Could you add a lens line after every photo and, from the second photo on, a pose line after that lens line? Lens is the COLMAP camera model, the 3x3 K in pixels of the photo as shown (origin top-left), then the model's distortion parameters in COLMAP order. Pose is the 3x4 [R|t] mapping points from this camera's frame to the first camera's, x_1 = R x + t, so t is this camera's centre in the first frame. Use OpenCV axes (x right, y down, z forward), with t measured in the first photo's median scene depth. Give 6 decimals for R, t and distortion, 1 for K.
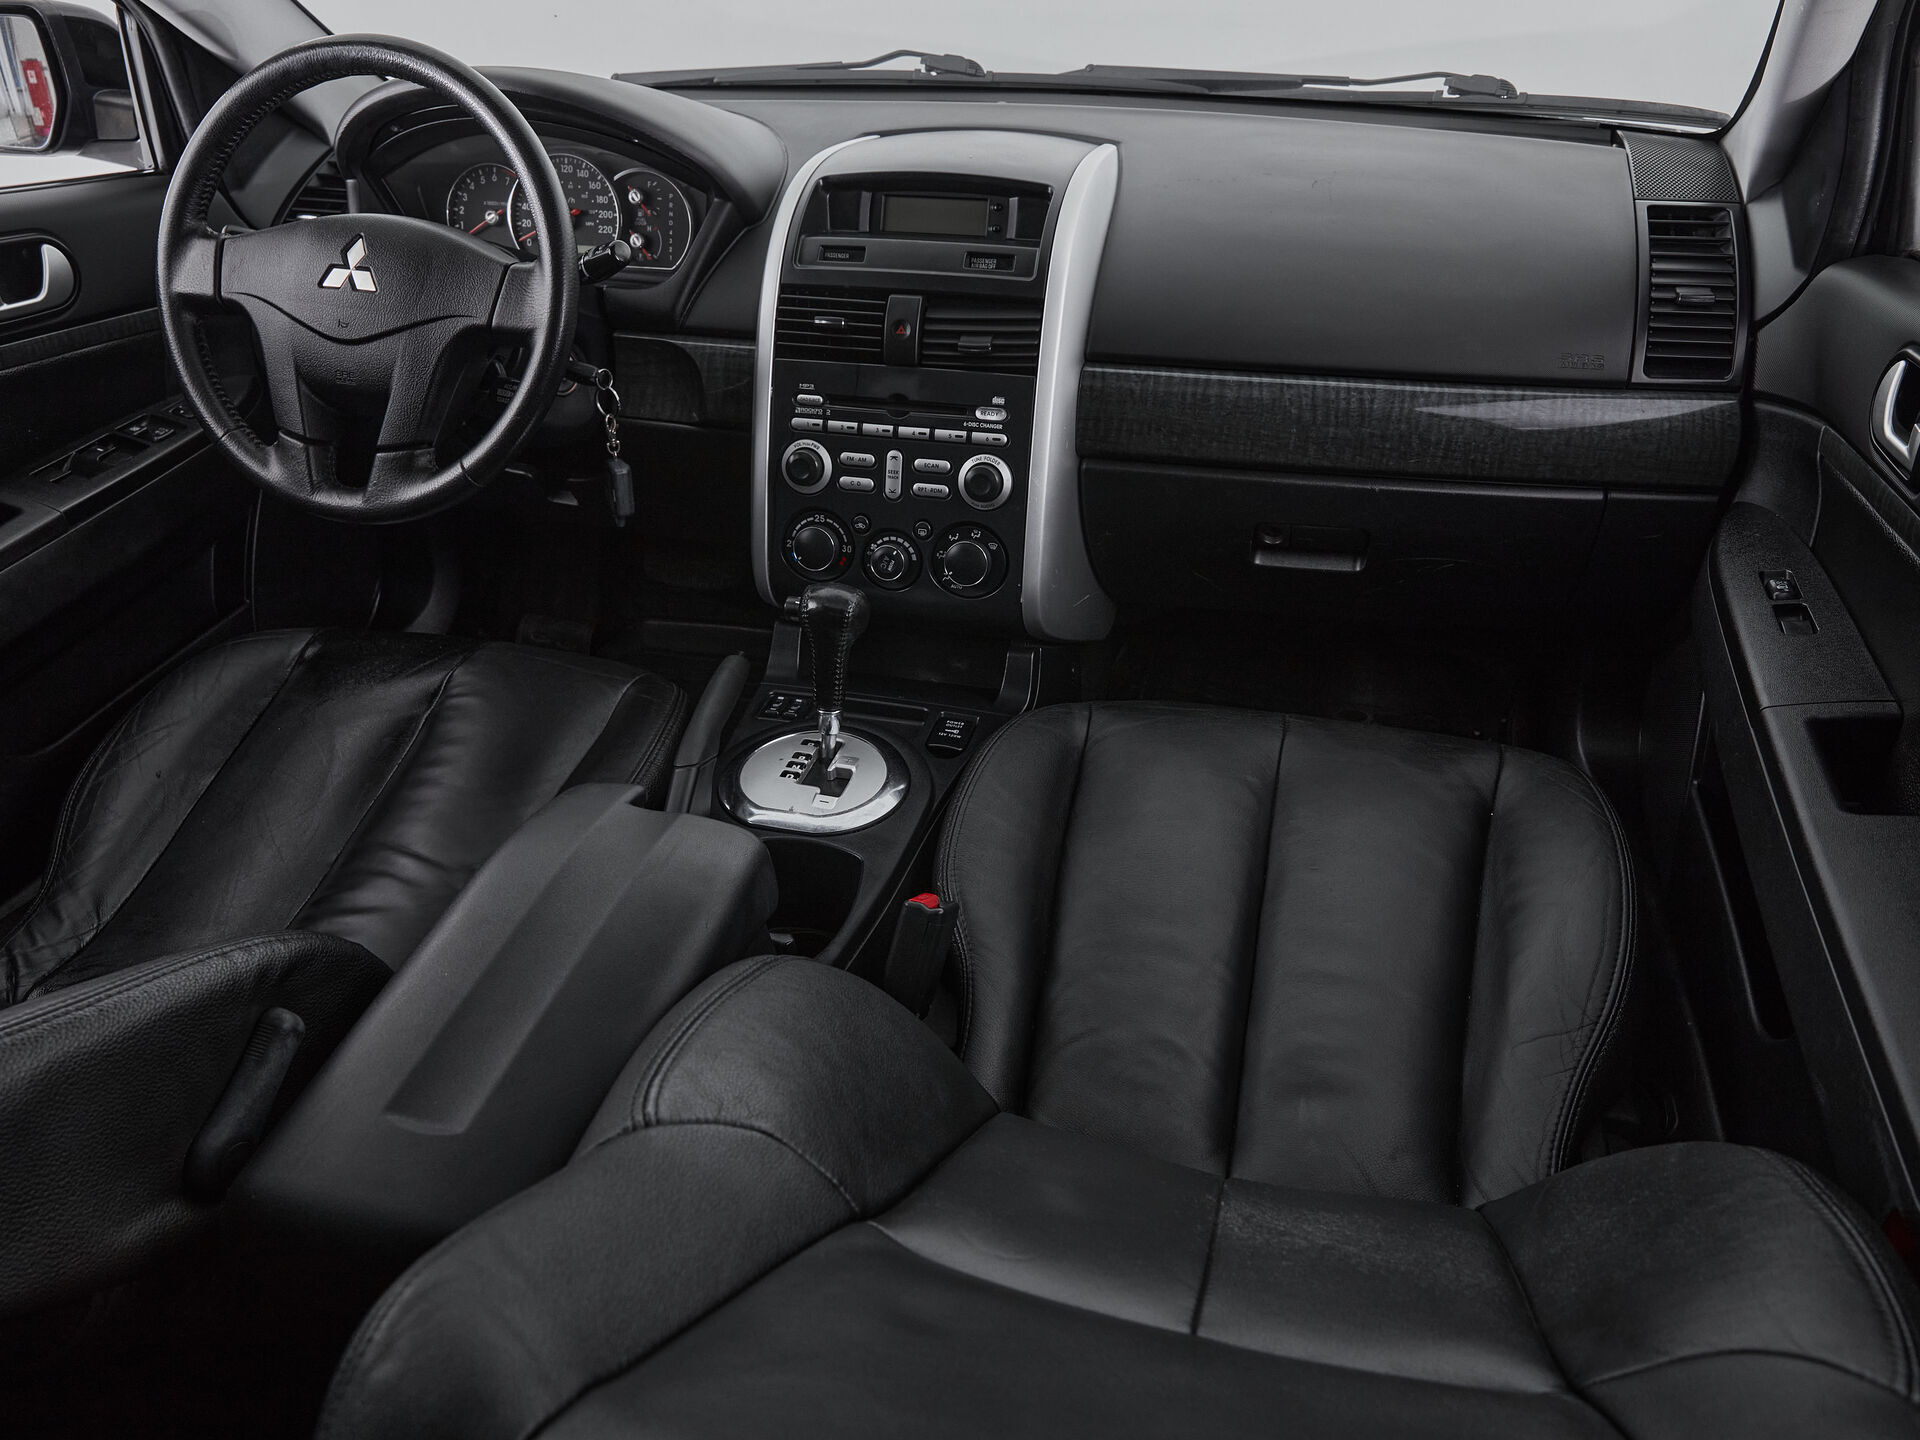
lens RADIAL K [[1428.1, 0, 954.0], [0, 1428.1, 717.9], [0, 0, 1]] dist [-0.012288, 0.005103]
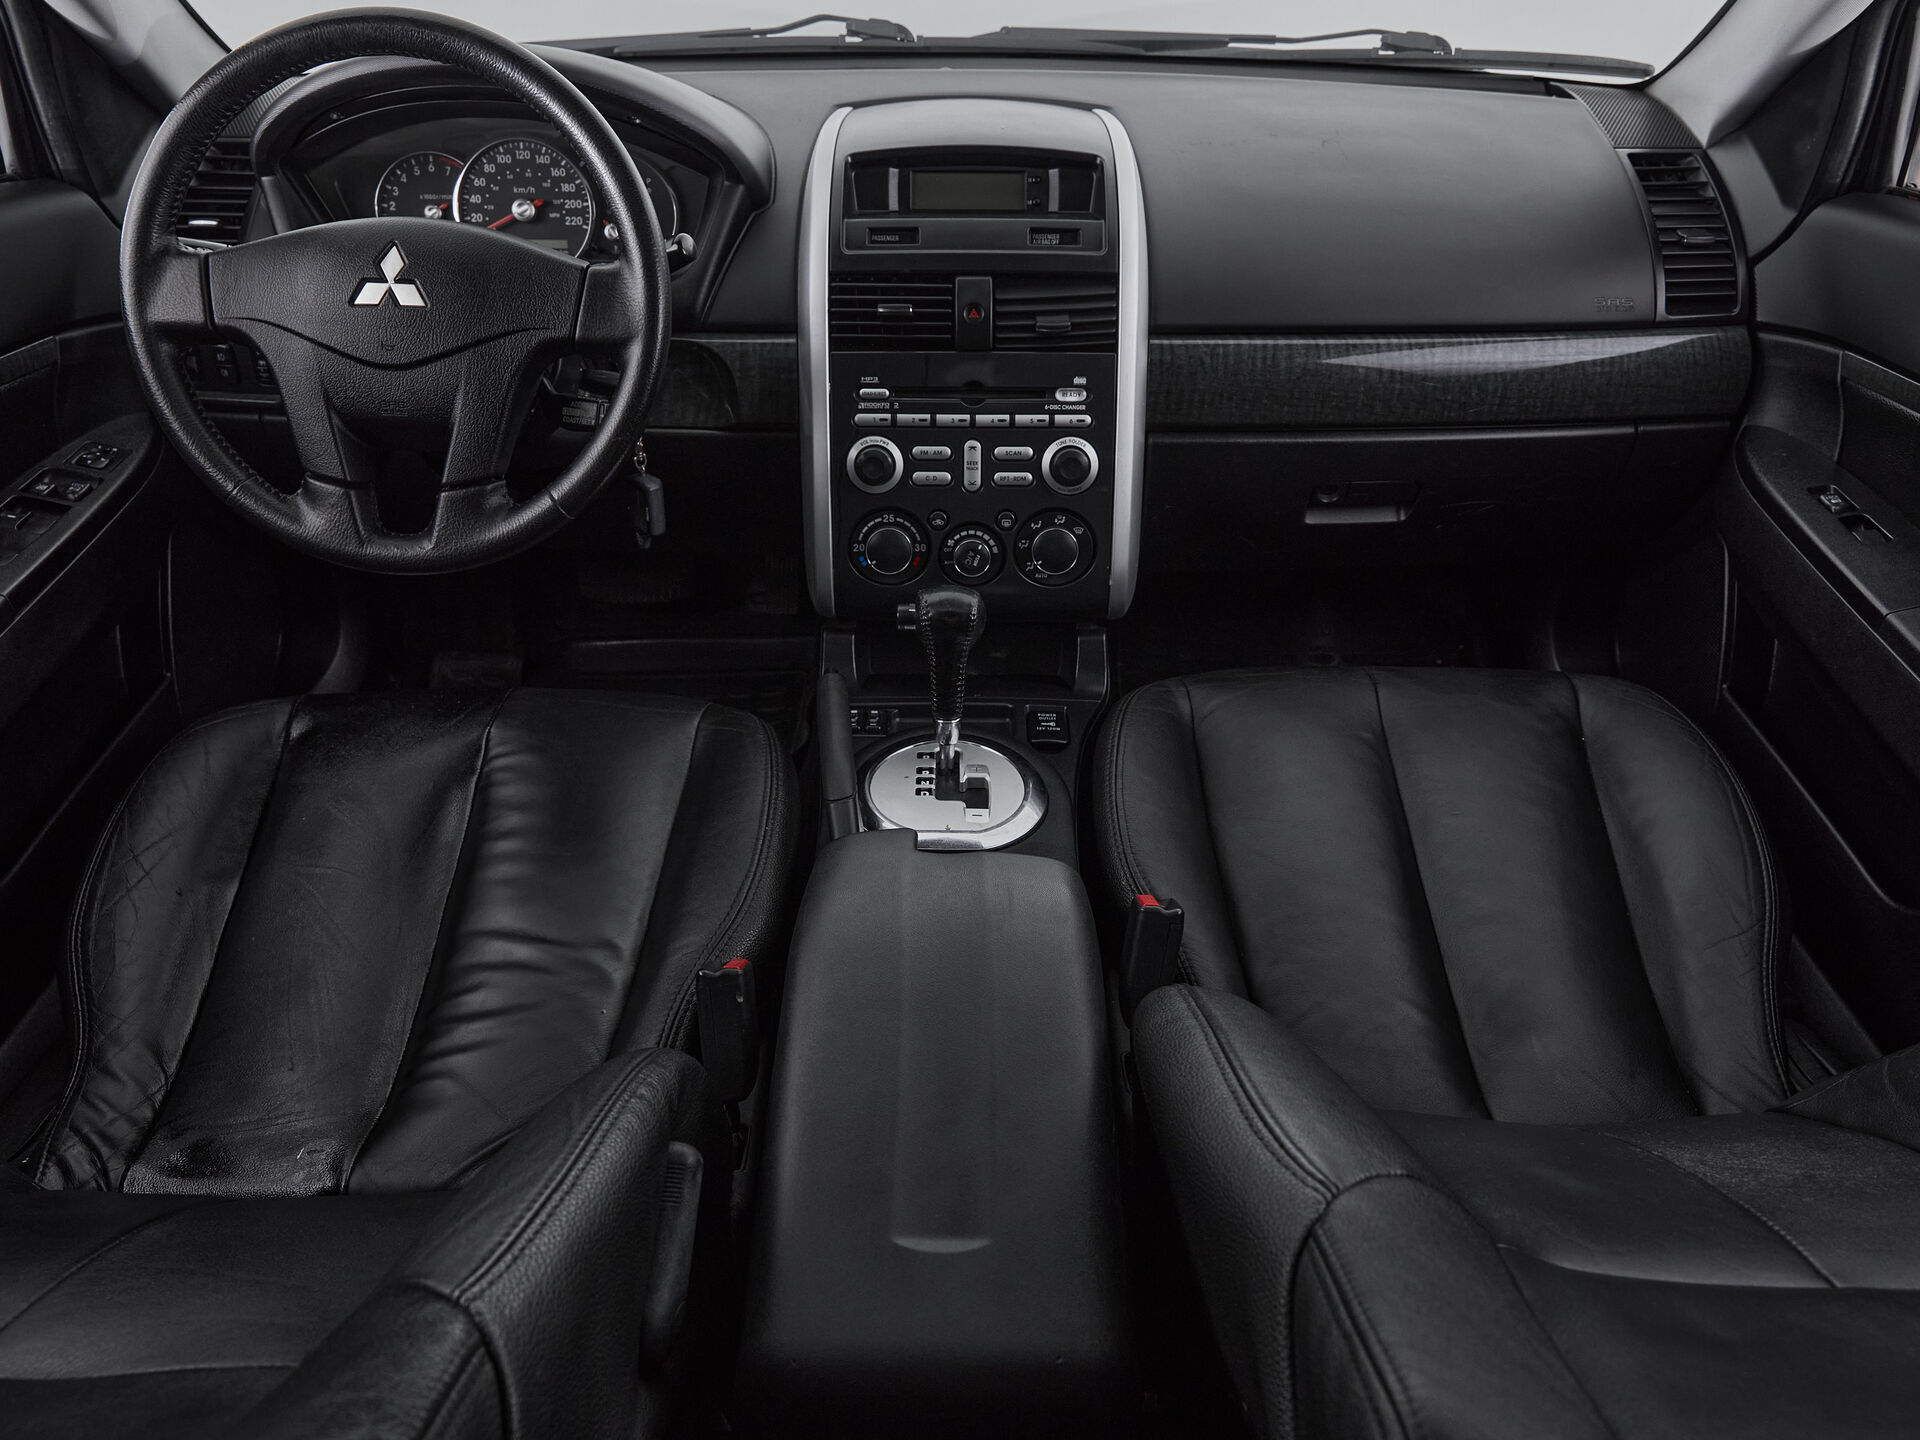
lens RADIAL K [[1428.1, 0, 955.3], [0, 1428.1, 719.0], [0, 0, 1]] dist [-0.012288, 0.005103]
pose [[0.966900, -0.124452, 0.222745, -0.289700], [0.118579, 0.992155, 0.039603, -0.041748], [-0.225926, -0.011879, 0.974072, 0.070120]]
